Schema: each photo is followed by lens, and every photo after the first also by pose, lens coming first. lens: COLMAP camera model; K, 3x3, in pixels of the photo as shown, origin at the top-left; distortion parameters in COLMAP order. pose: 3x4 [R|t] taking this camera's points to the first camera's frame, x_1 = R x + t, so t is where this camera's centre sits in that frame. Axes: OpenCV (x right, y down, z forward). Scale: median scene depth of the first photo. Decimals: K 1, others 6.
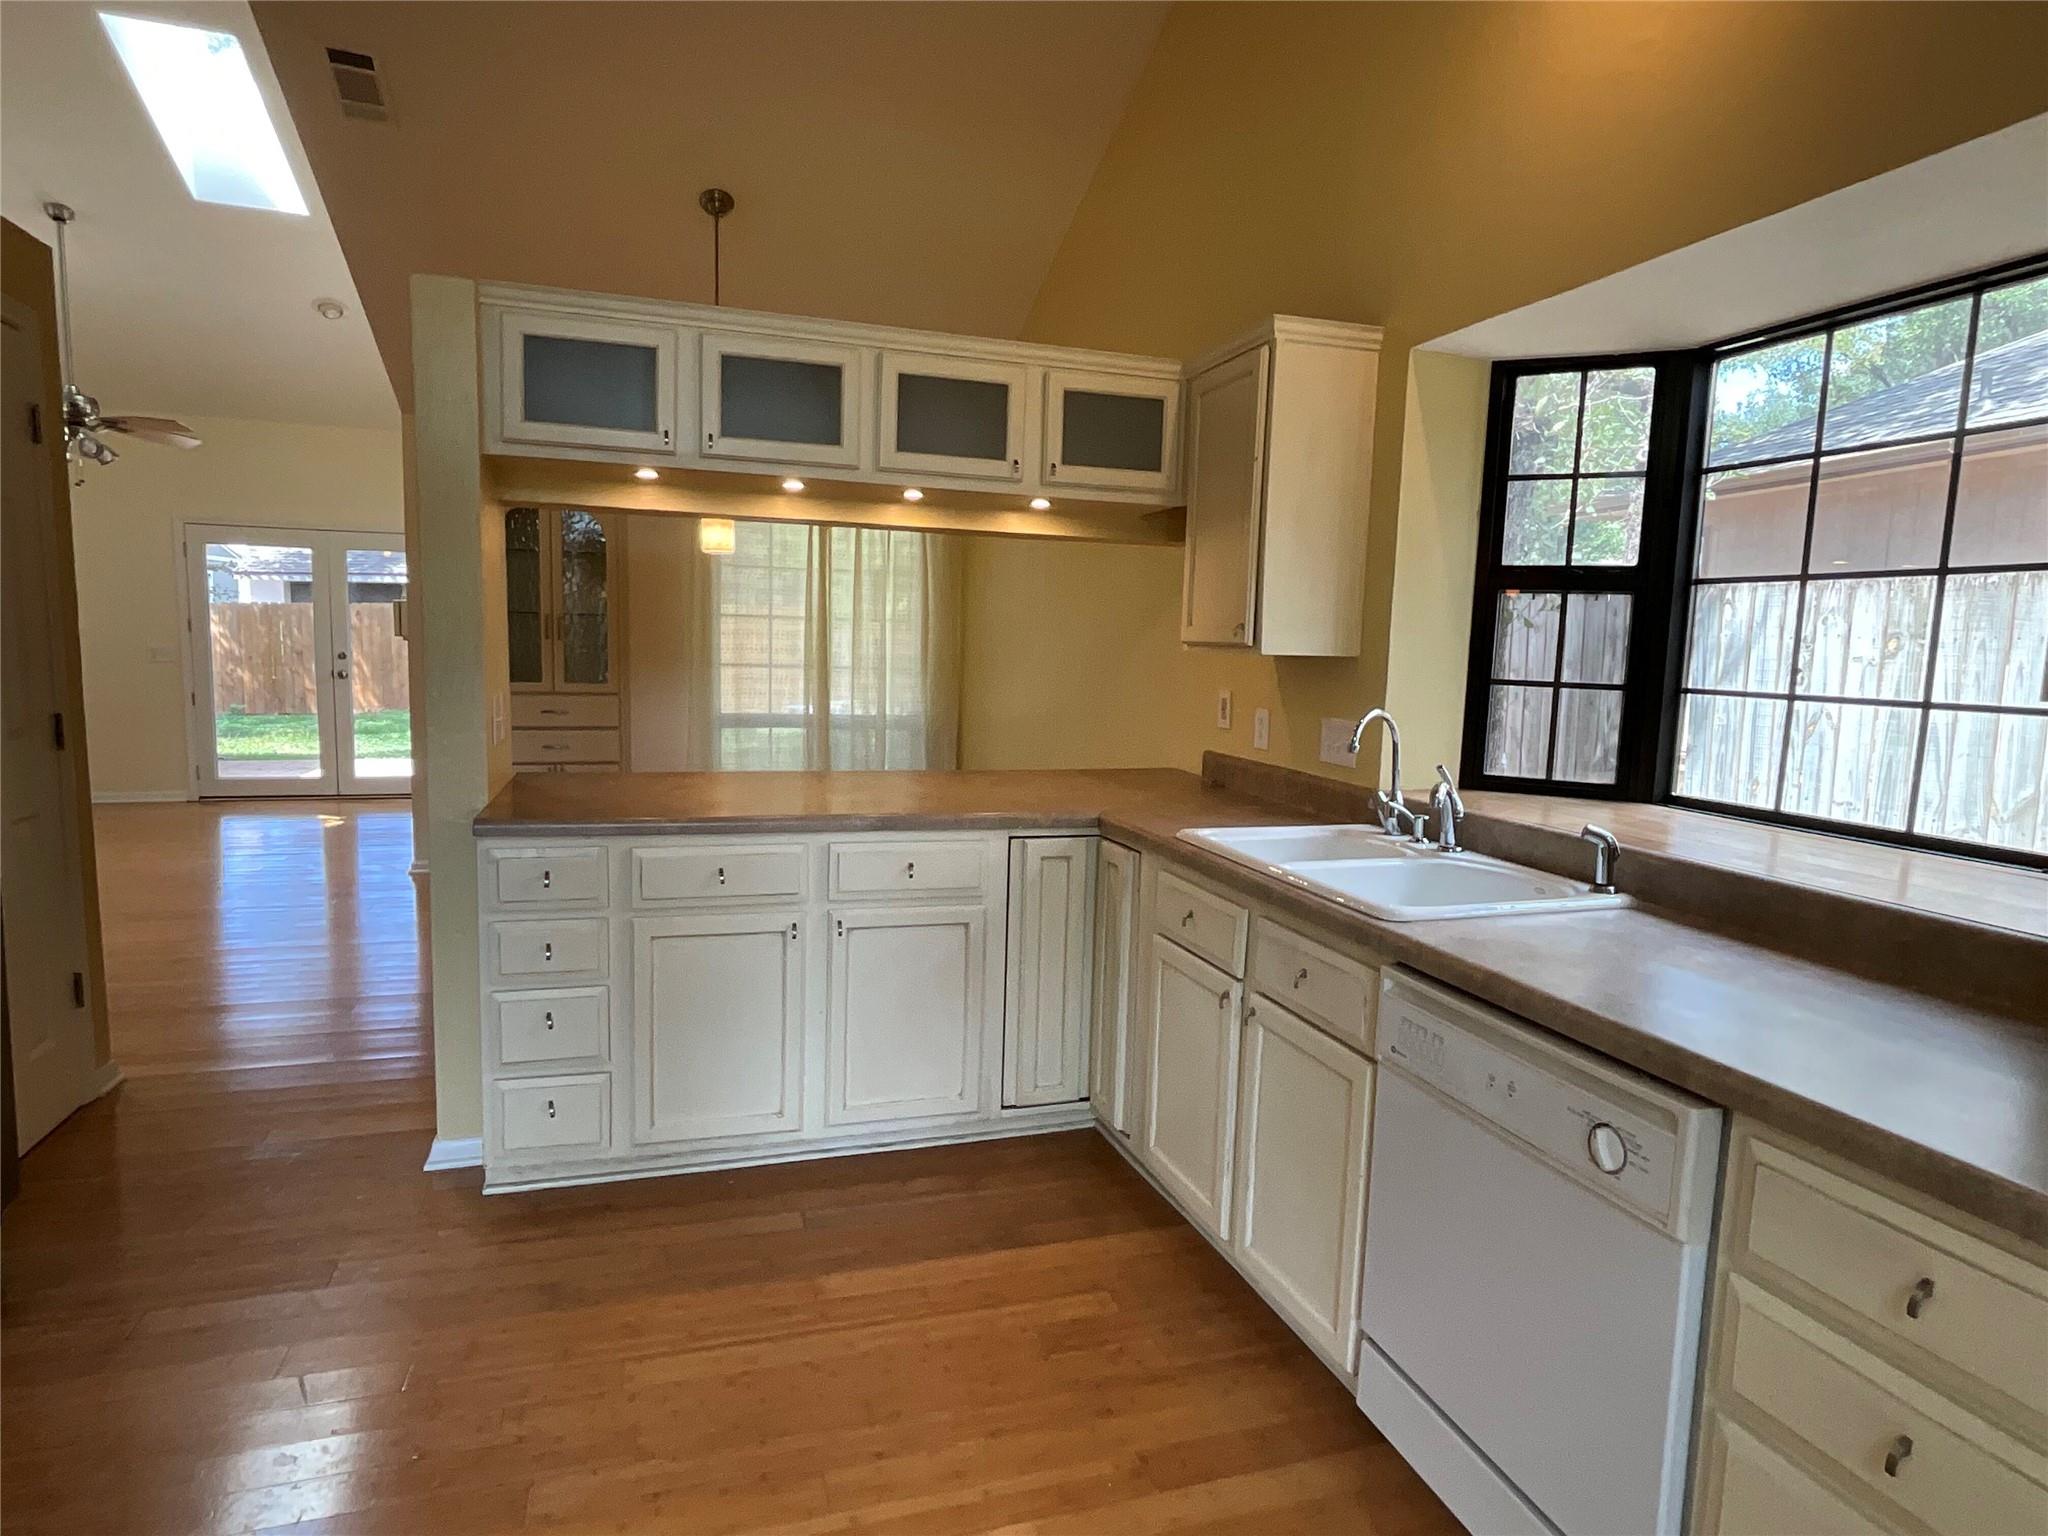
lens RADIAL K [[1089.2, 0, 1007.5], [0, 1089.2, 762.8], [0, 0, 1]] dist [-0.011883, 0.009912]
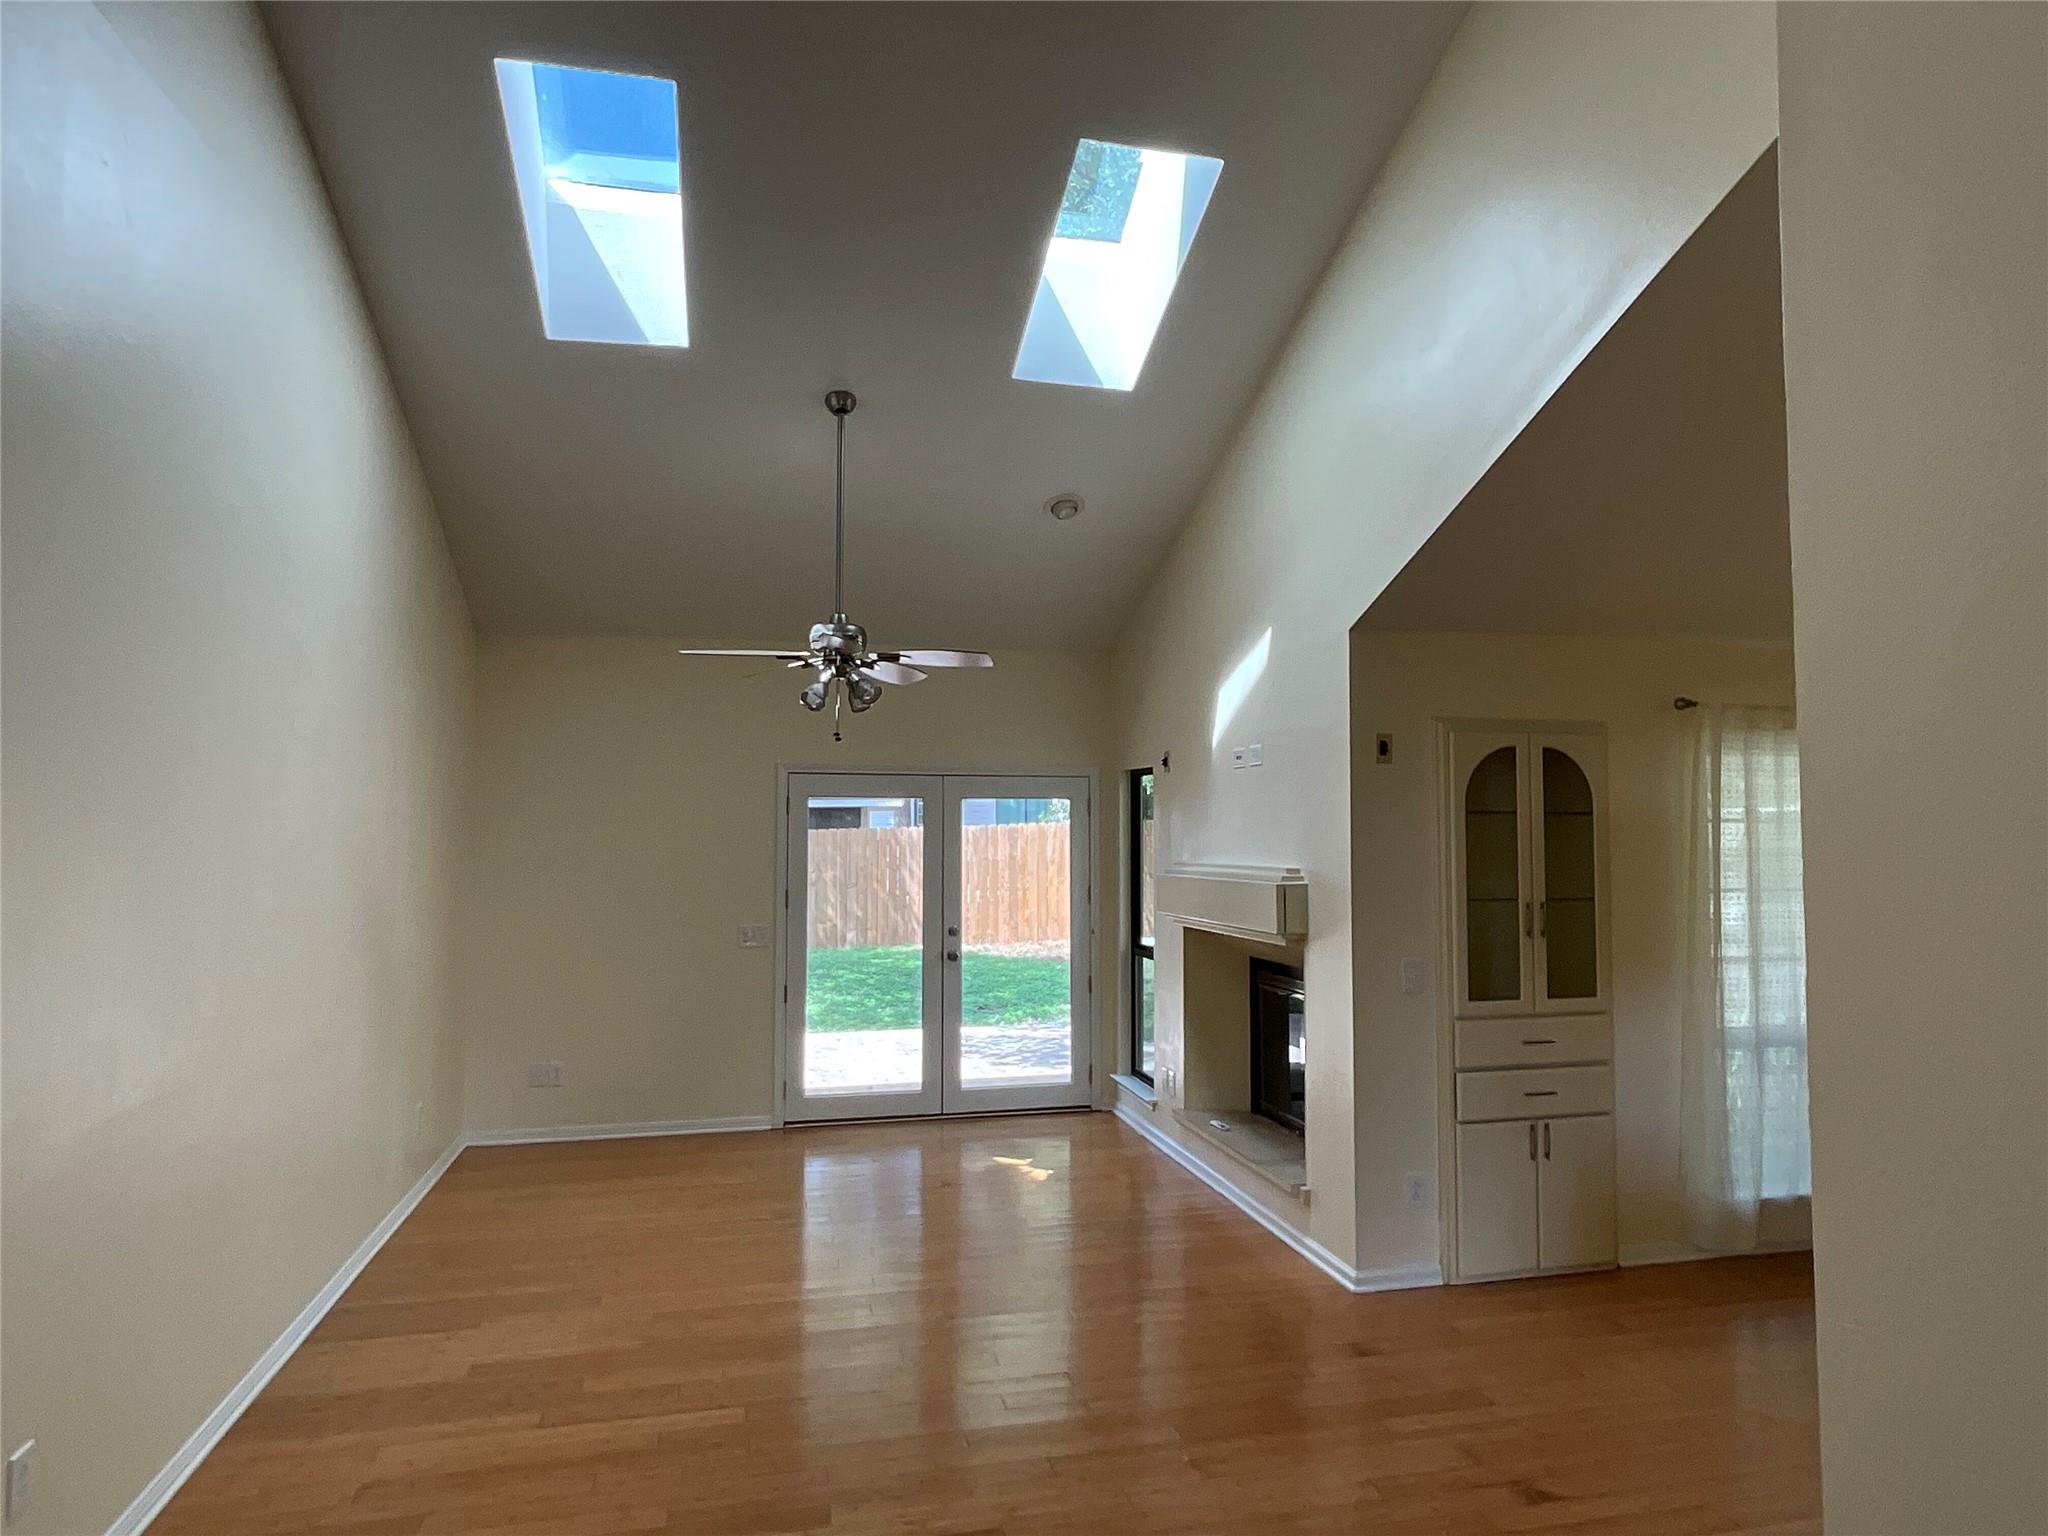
lens RADIAL K [[1201.5, 0, 1010.5], [0, 1201.5, 775.4], [0, 0, 1]] dist [-0.004320, -0.002414]
pose [[0.993879, -0.030916, -0.106065, -1.737735], [0.013424, 0.986728, -0.161824, -0.251497], [0.109660, 0.159410, 0.981103, 0.525400]]
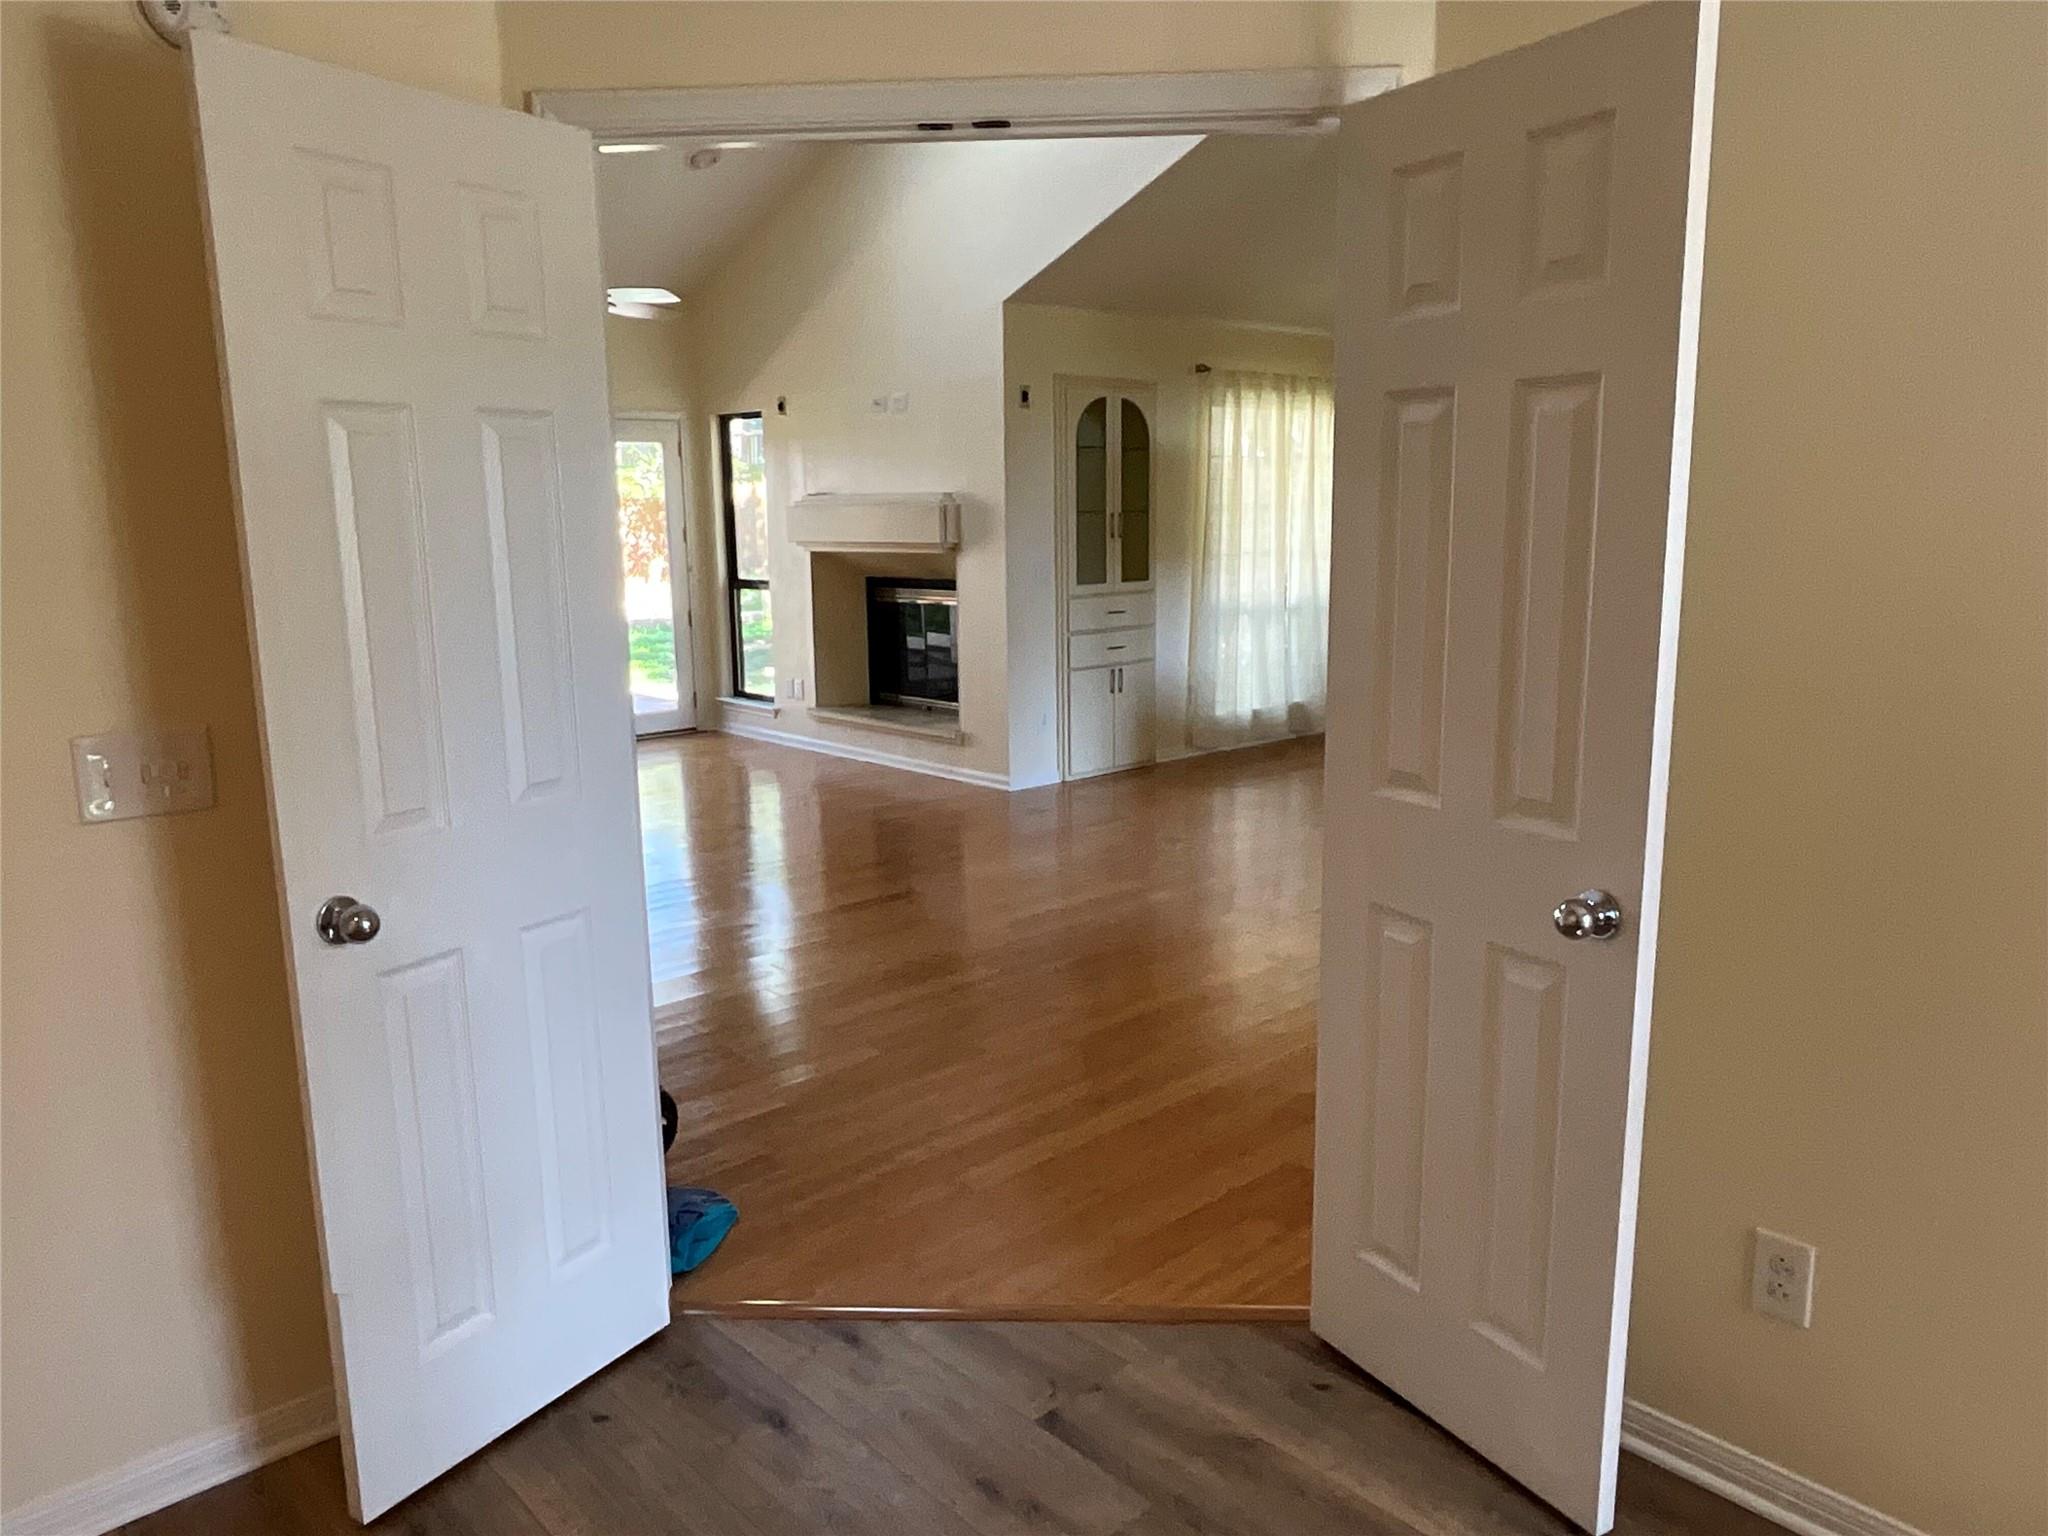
lens RADIAL K [[1386.7, 0, 1019.3], [0, 1386.7, 782.1], [0, 0, 1]] dist [-0.006540, 0.002976]
pose [[0.916422, -0.117989, 0.382426, -2.601369], [0.083188, 0.990842, 0.106355, -0.096676], [-0.391473, -0.065652, 0.917845, -0.299275]]
